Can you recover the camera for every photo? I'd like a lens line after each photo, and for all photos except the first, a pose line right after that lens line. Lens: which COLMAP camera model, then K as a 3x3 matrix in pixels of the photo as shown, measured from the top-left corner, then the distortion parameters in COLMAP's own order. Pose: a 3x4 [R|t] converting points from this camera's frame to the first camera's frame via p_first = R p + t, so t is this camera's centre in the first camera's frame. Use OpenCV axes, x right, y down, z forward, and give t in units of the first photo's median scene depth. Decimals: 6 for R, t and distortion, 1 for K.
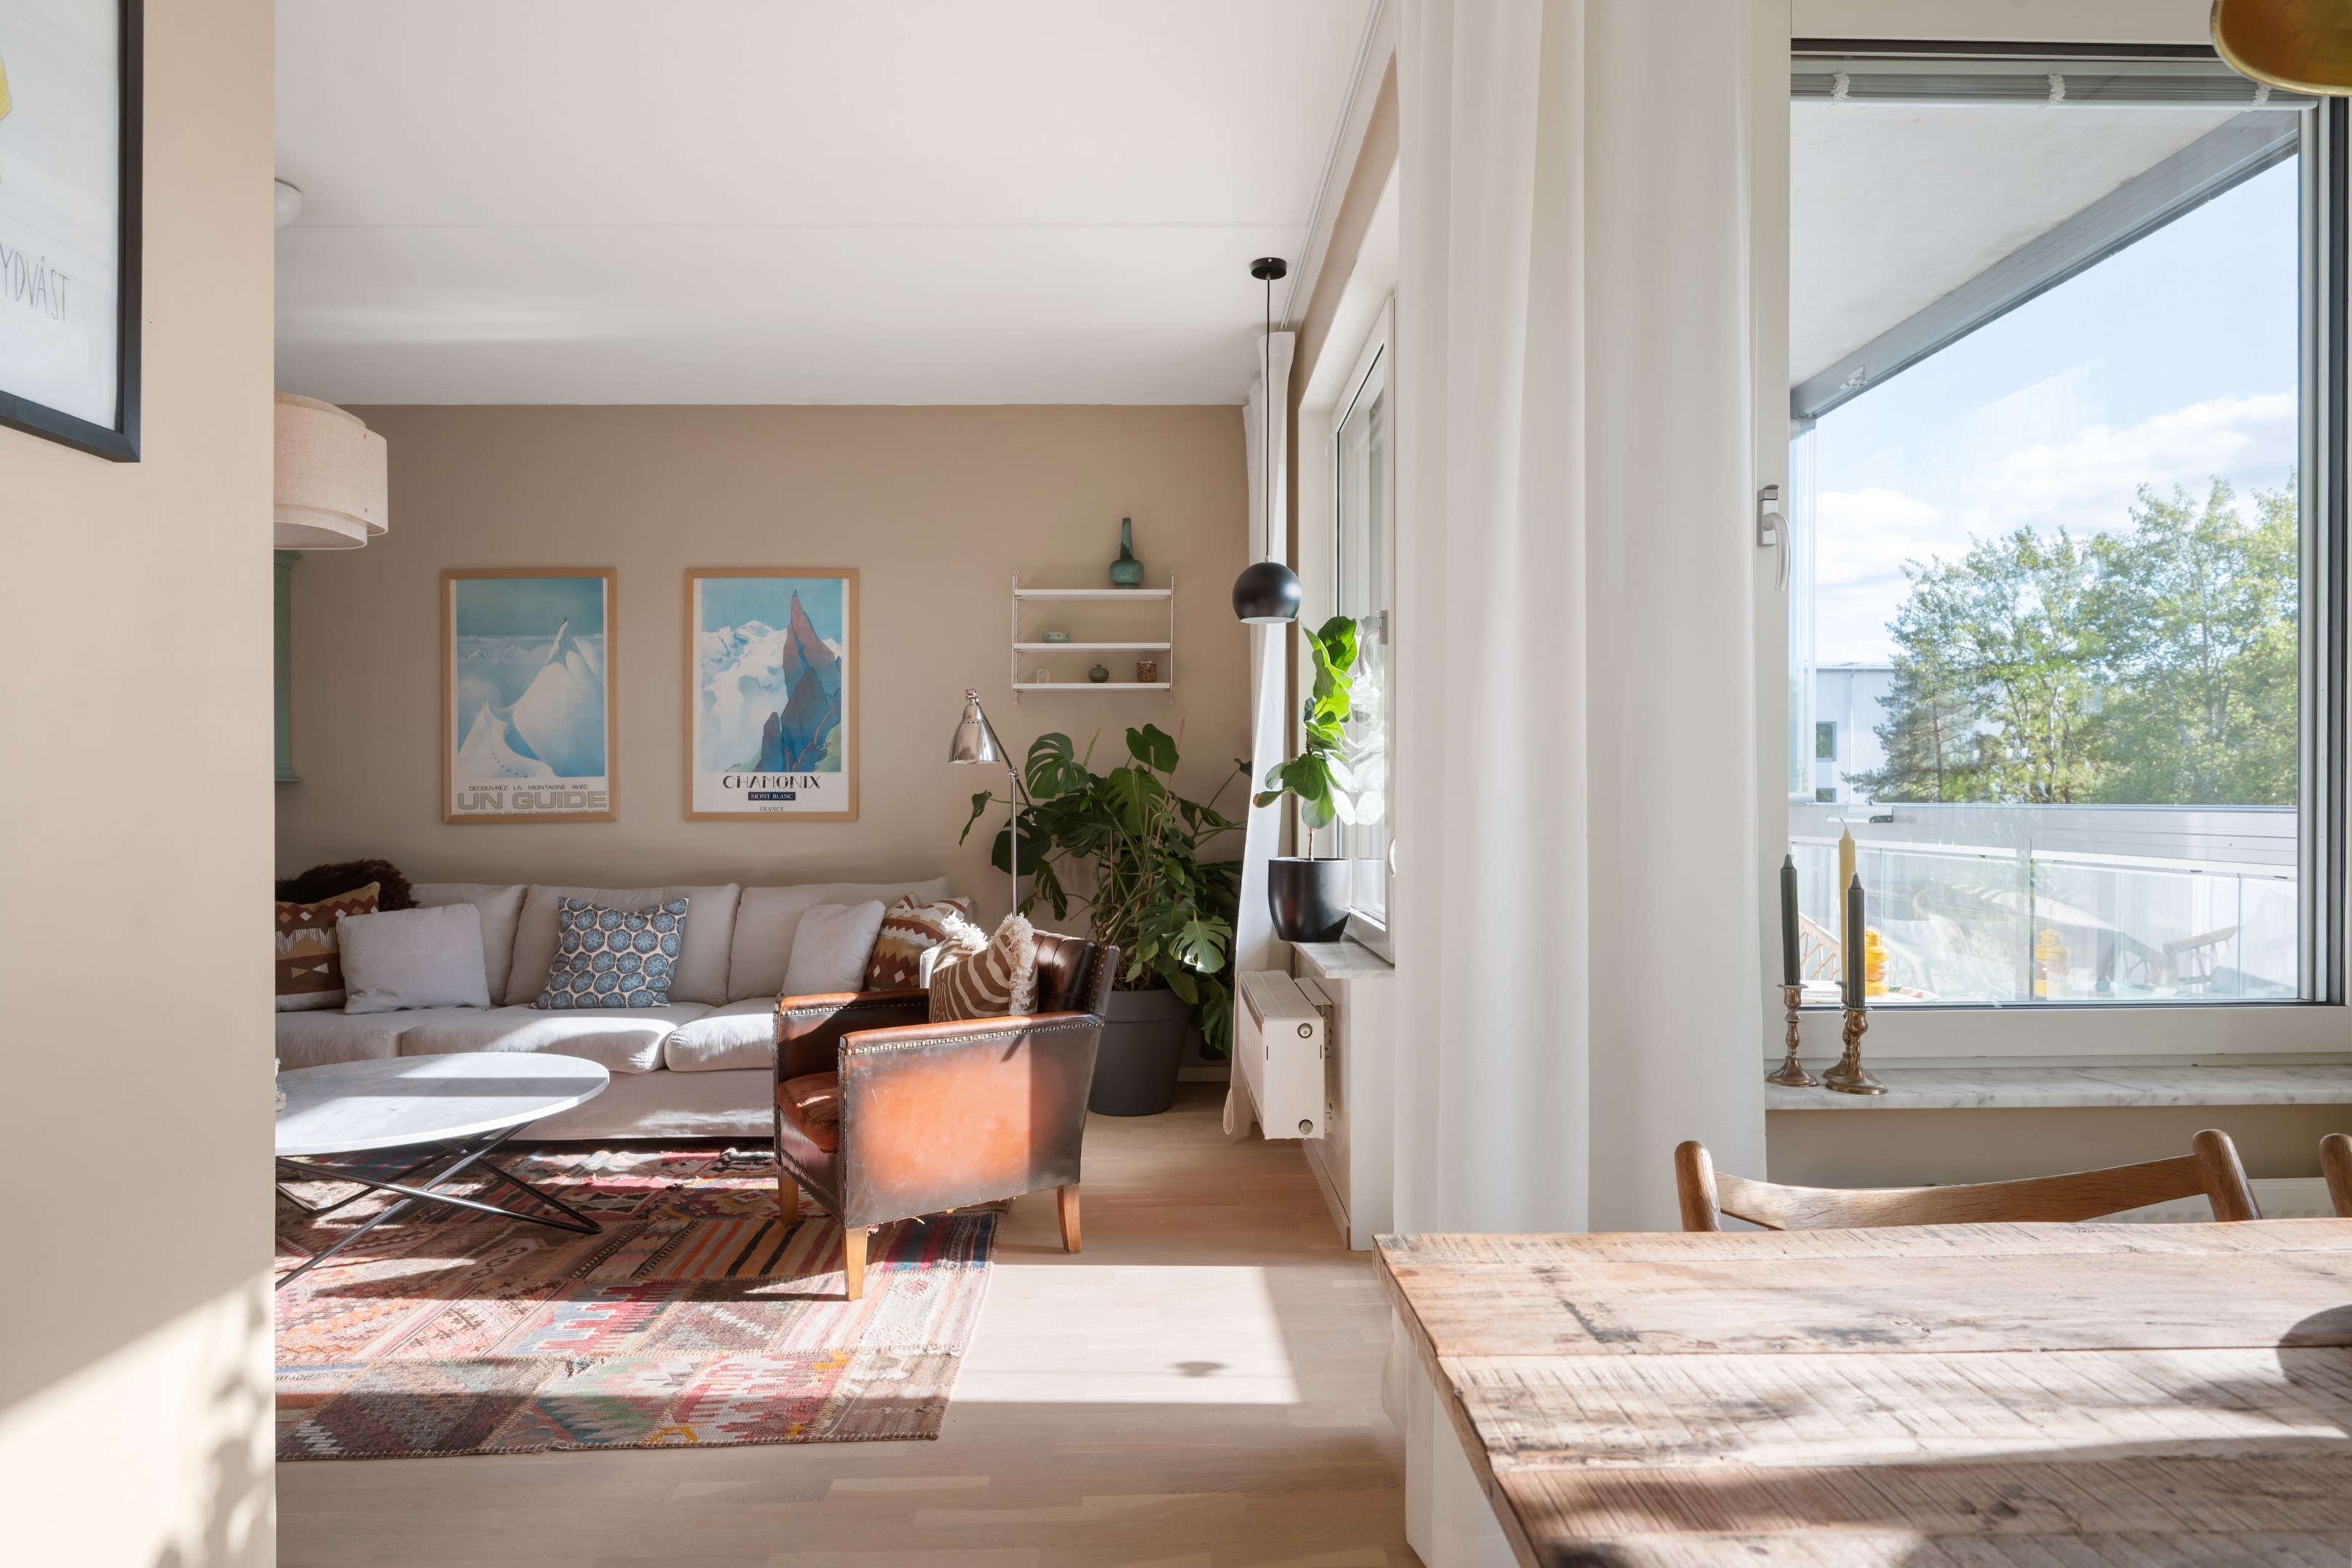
lens RADIAL K [[1311.7, 0, 1180.3], [0, 1311.7, 797.9], [0, 0, 1]] dist [-0.001262, -0.000055]
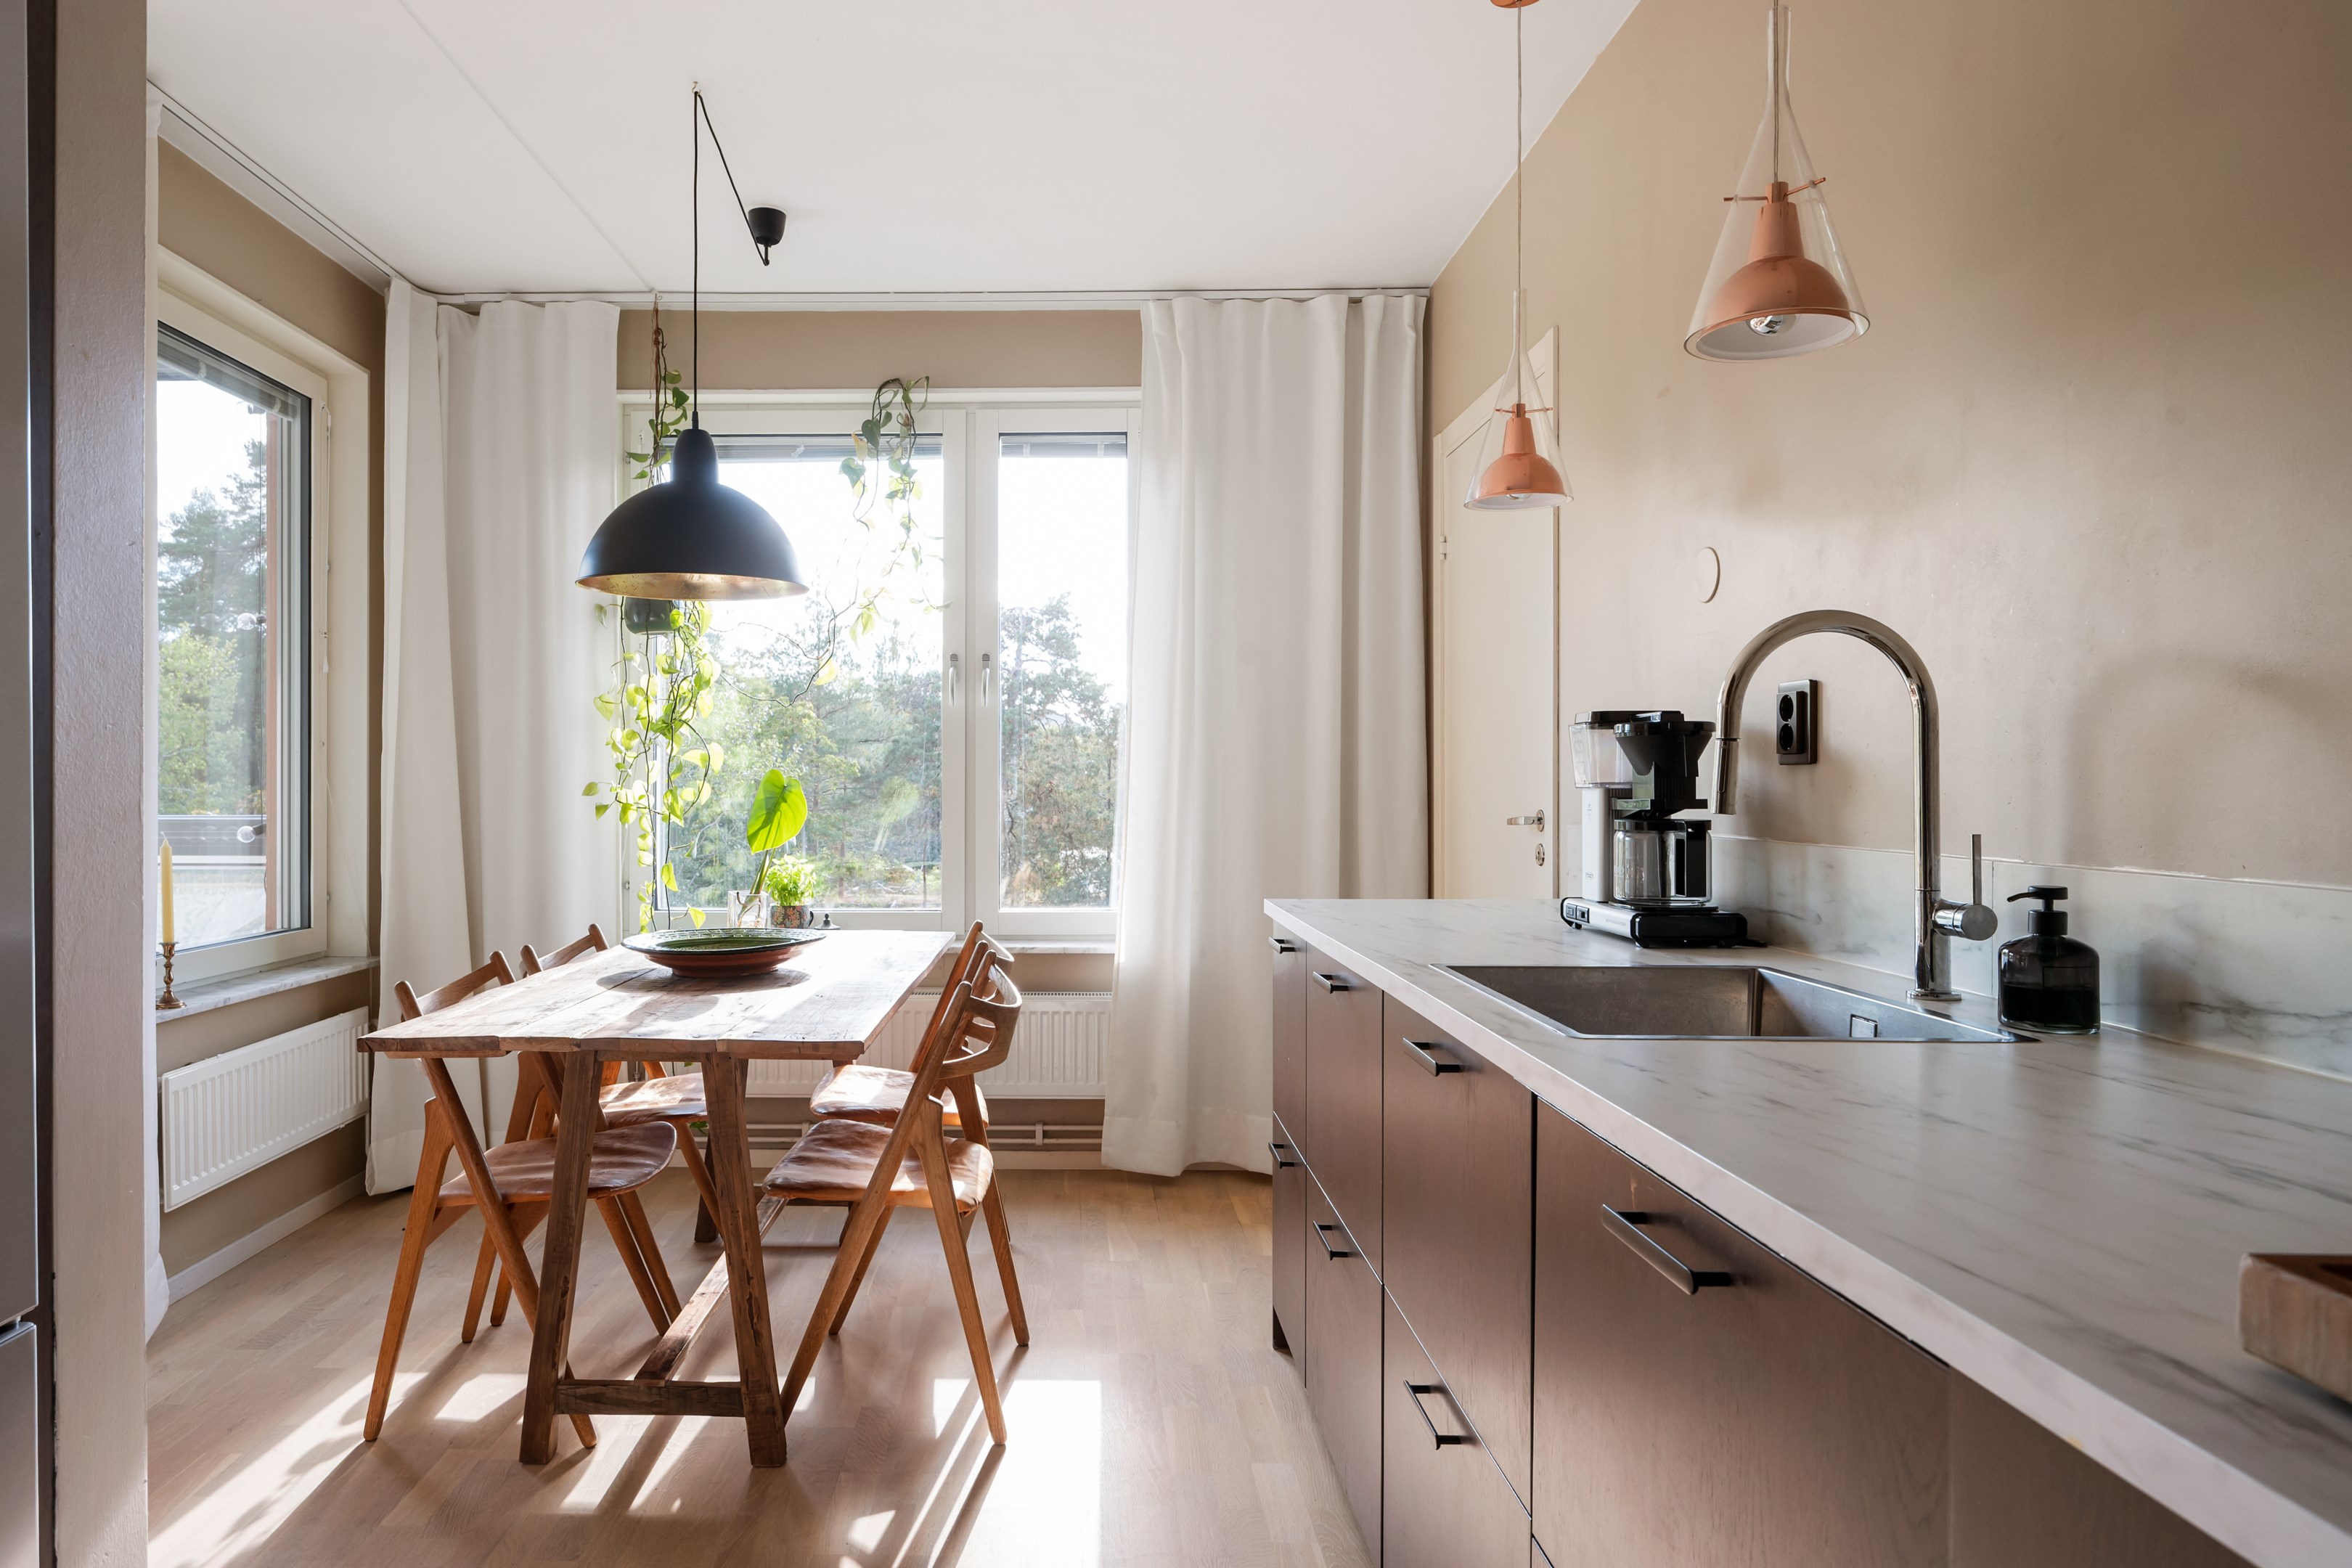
lens RADIAL K [[1391.6, 0, 1029.6], [0, 1391.6, 777.4], [0, 0, 1]] dist [-0.000598, -0.000068]
pose [[0.054324, 0.007218, 0.998497, -0.396131], [0.000162, 0.999974, -0.007237, -0.013868], [-0.998523, 0.000555, 0.054321, -0.037934]]
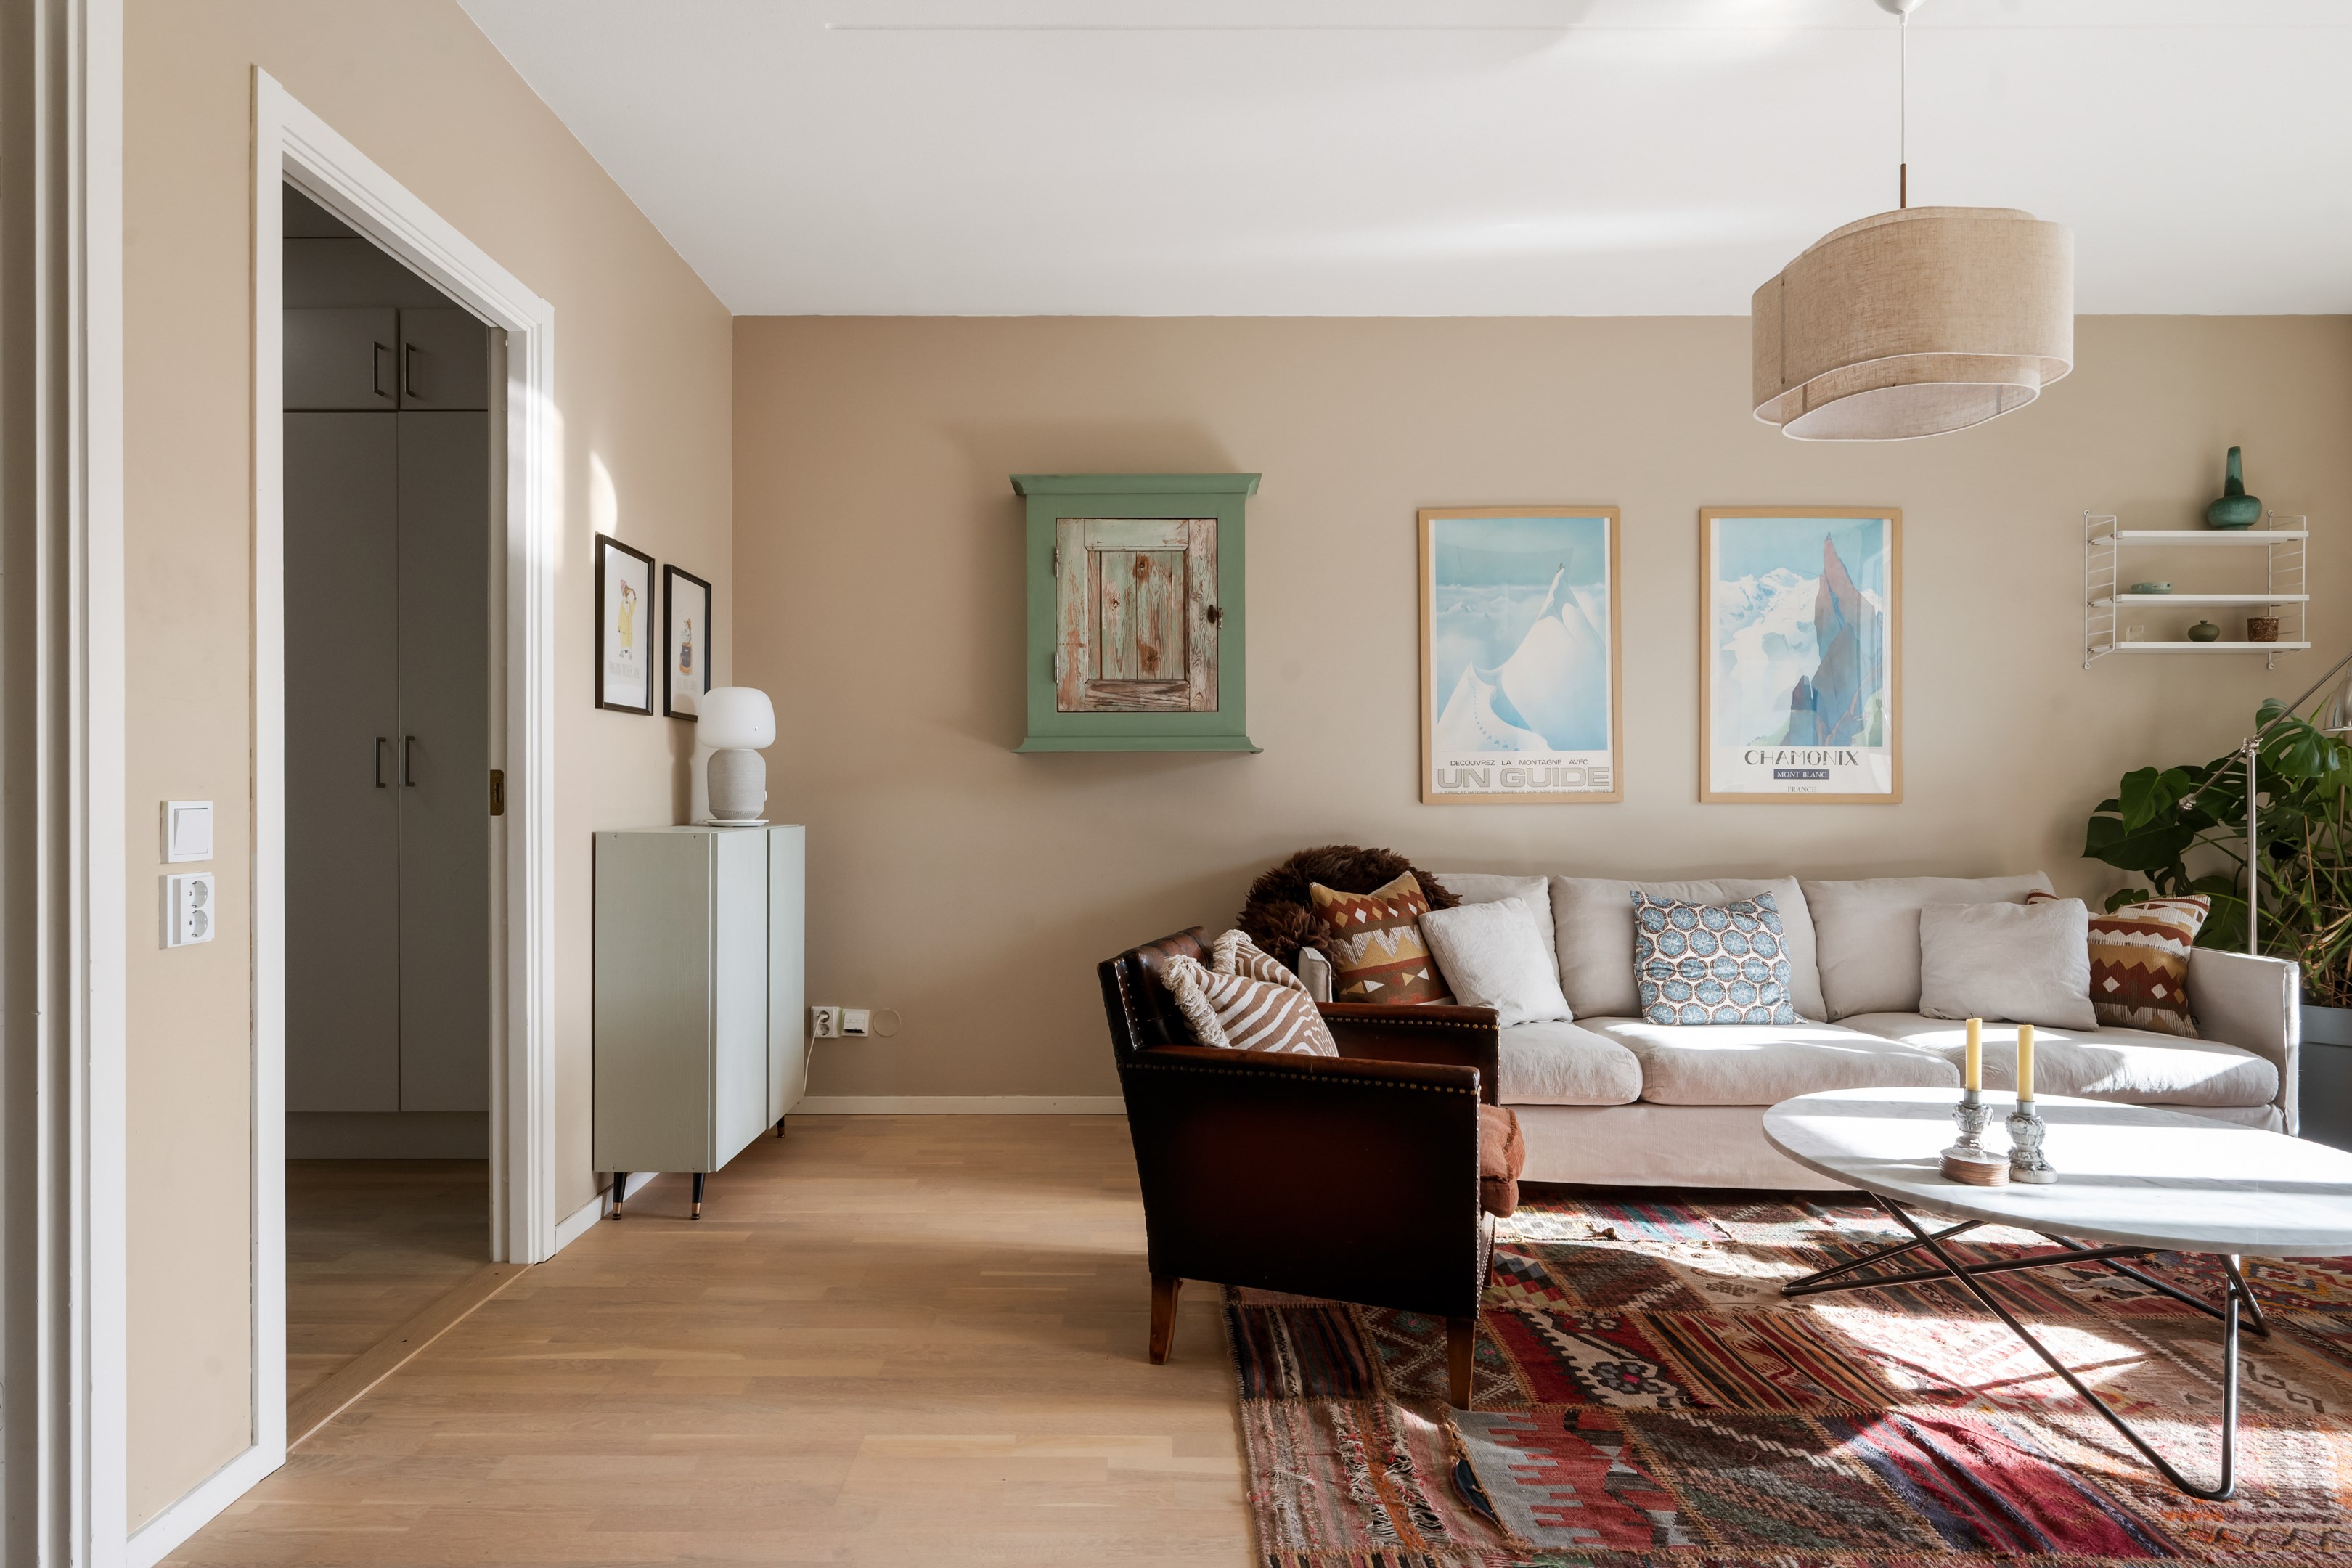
lens RADIAL K [[1284.7, 0, 1164.0], [0, 1284.7, 798.9], [0, 0, 1]] dist [0.003528, -0.000082]
pose [[0.999728, 0.006257, -0.022453, -0.706559], [-0.006157, 0.999971, 0.004530, 0.013496], [0.022480, -0.004391, 0.999738, 0.154058]]
